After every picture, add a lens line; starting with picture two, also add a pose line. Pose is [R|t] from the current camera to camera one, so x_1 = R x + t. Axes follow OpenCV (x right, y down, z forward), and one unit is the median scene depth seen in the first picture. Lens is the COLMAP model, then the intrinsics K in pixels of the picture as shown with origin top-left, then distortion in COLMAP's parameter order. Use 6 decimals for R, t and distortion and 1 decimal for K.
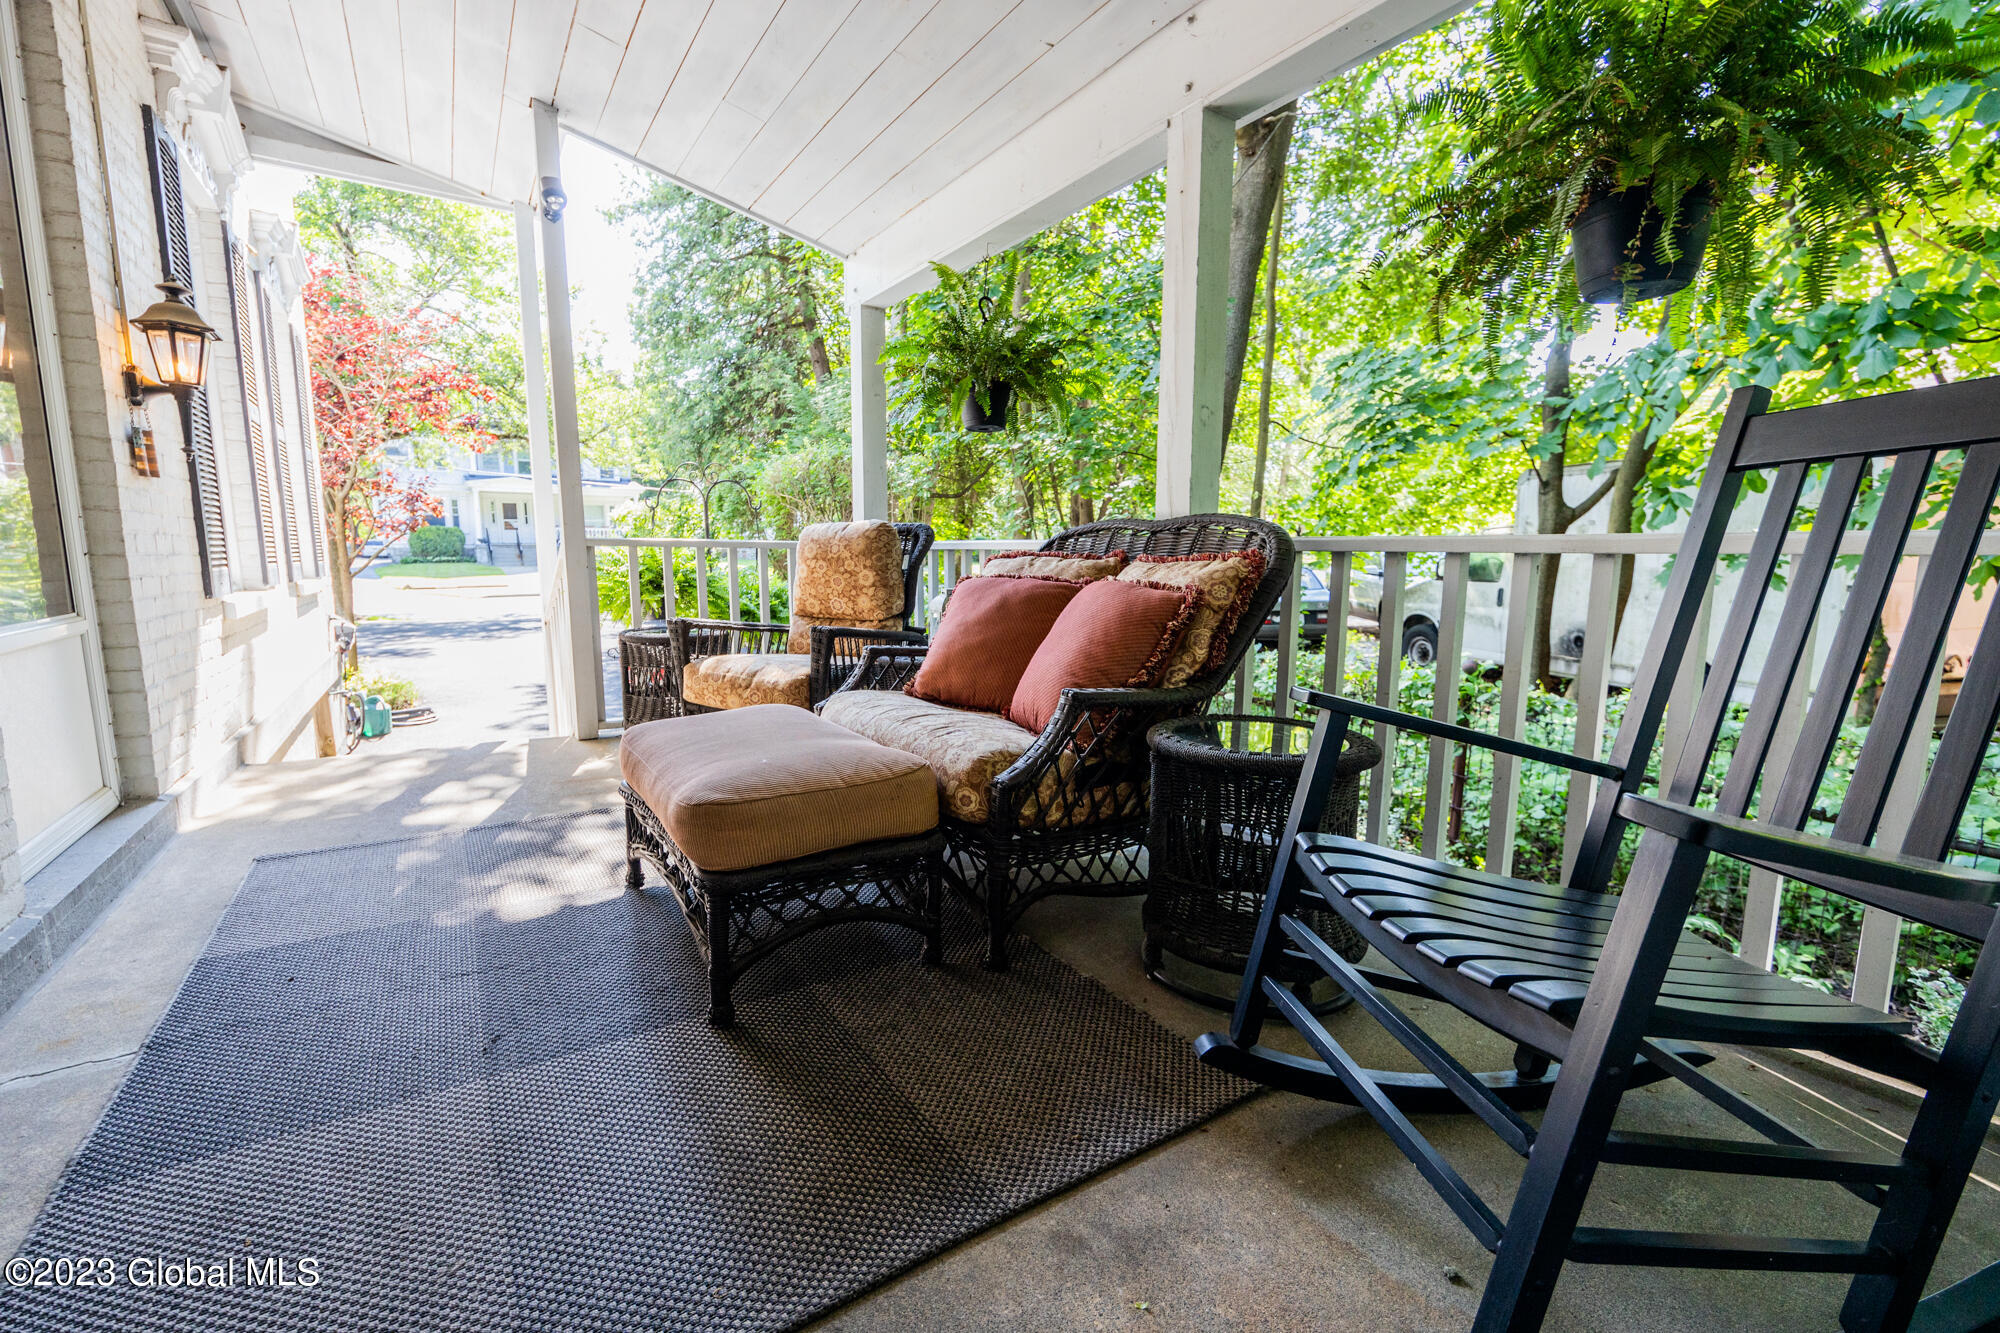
lens RADIAL K [[863.5, 0, 1011.5], [0, 863.5, 662.9], [0, 0, 1]] dist [0.004358, 0.000417]
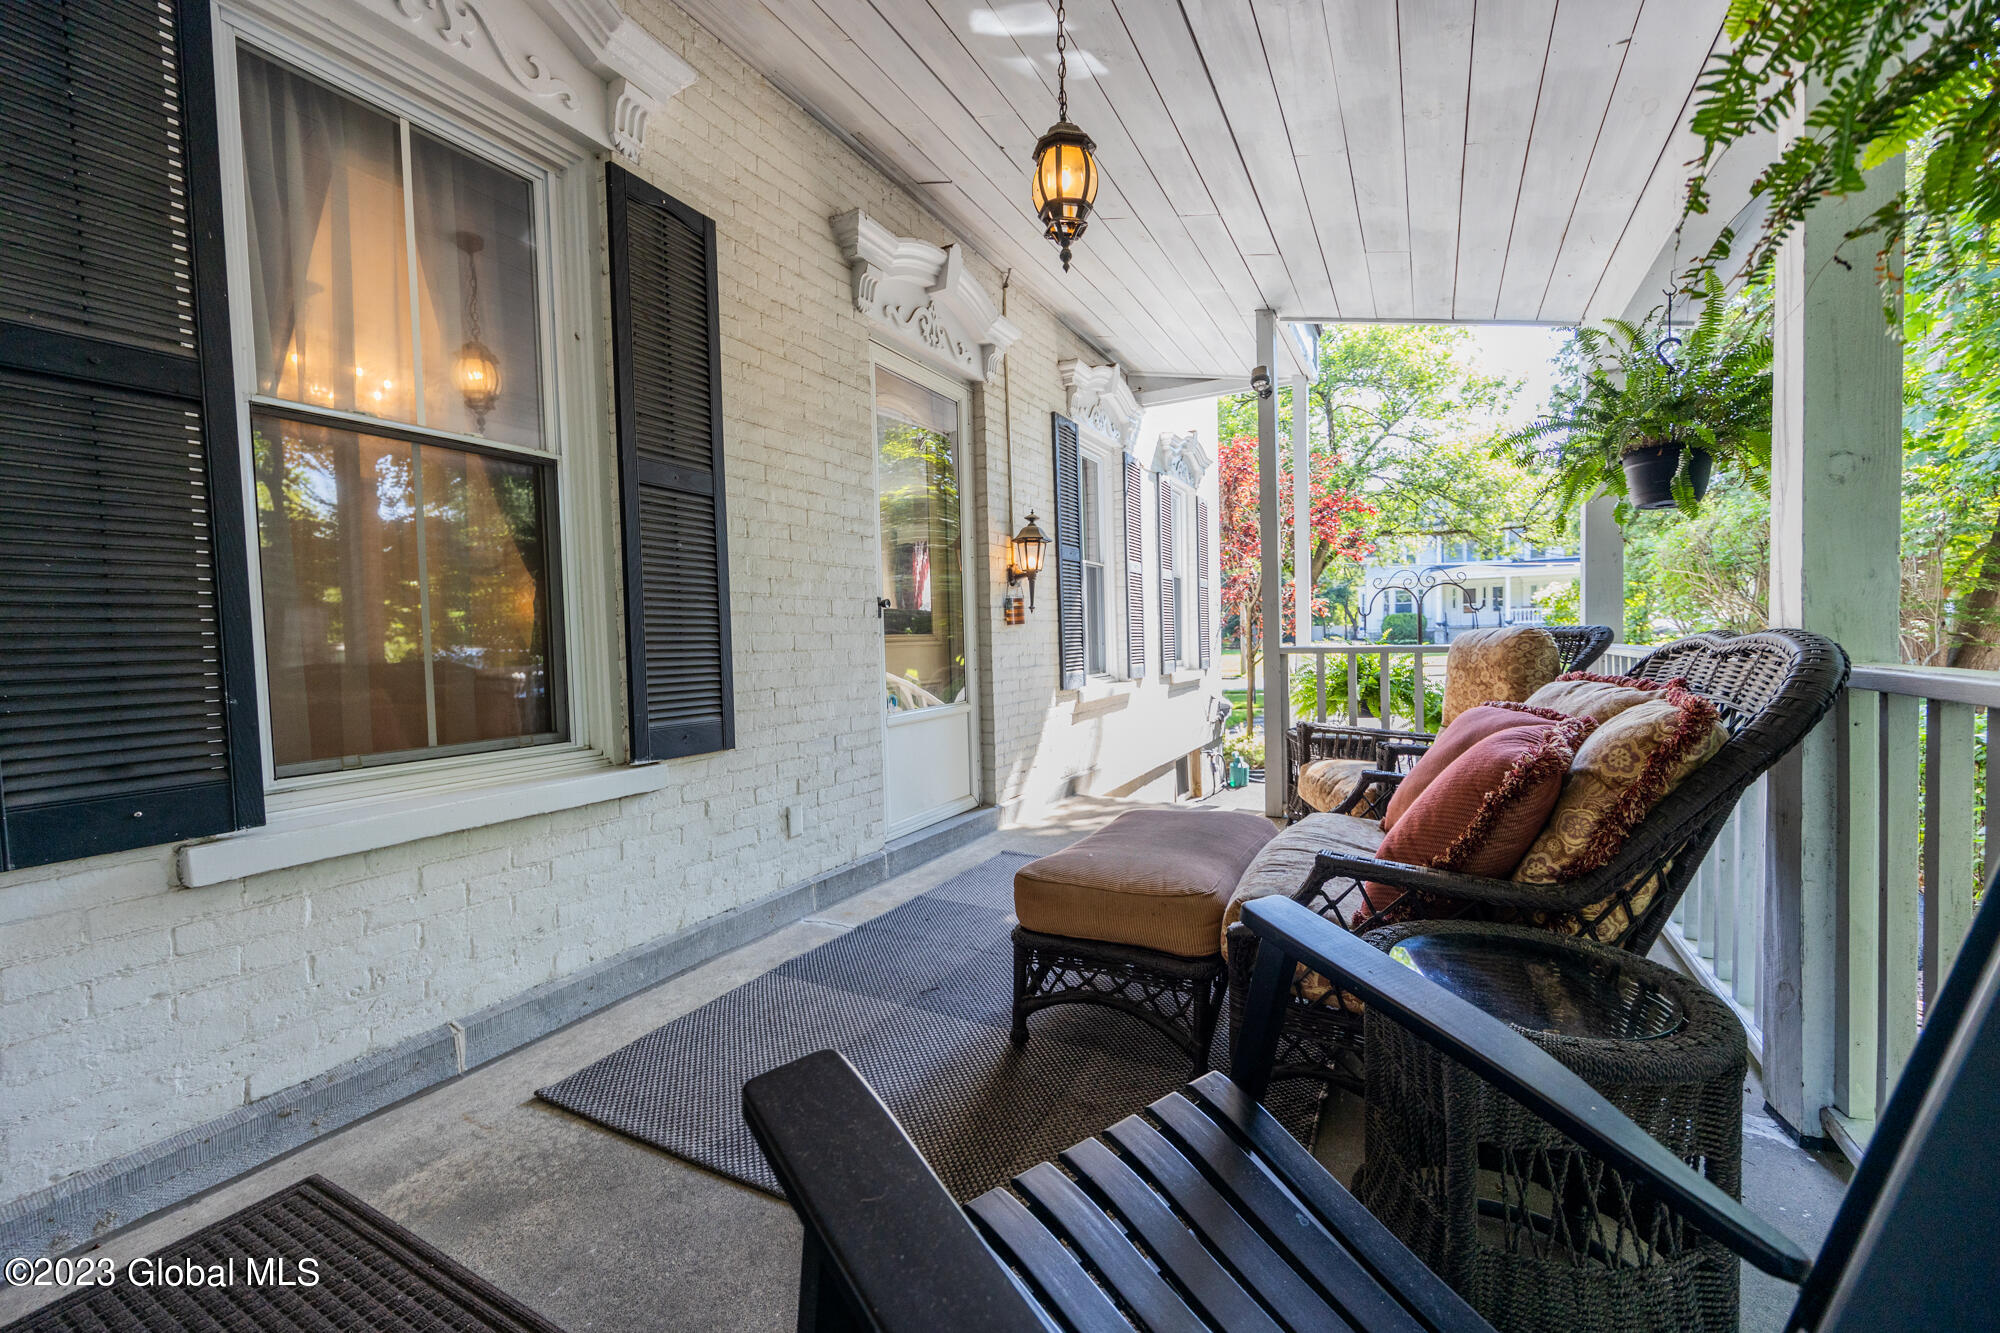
lens RADIAL K [[815.6, 0, 1001.9], [0, 815.6, 669.7], [0, 0, 1]] dist [-0.000648, -0.000198]
pose [[0.456424, 0.016341, -0.889612, 0.477382], [-0.083895, 0.996167, -0.024744, -0.077486], [0.885799, 0.085928, 0.456045, 0.217902]]
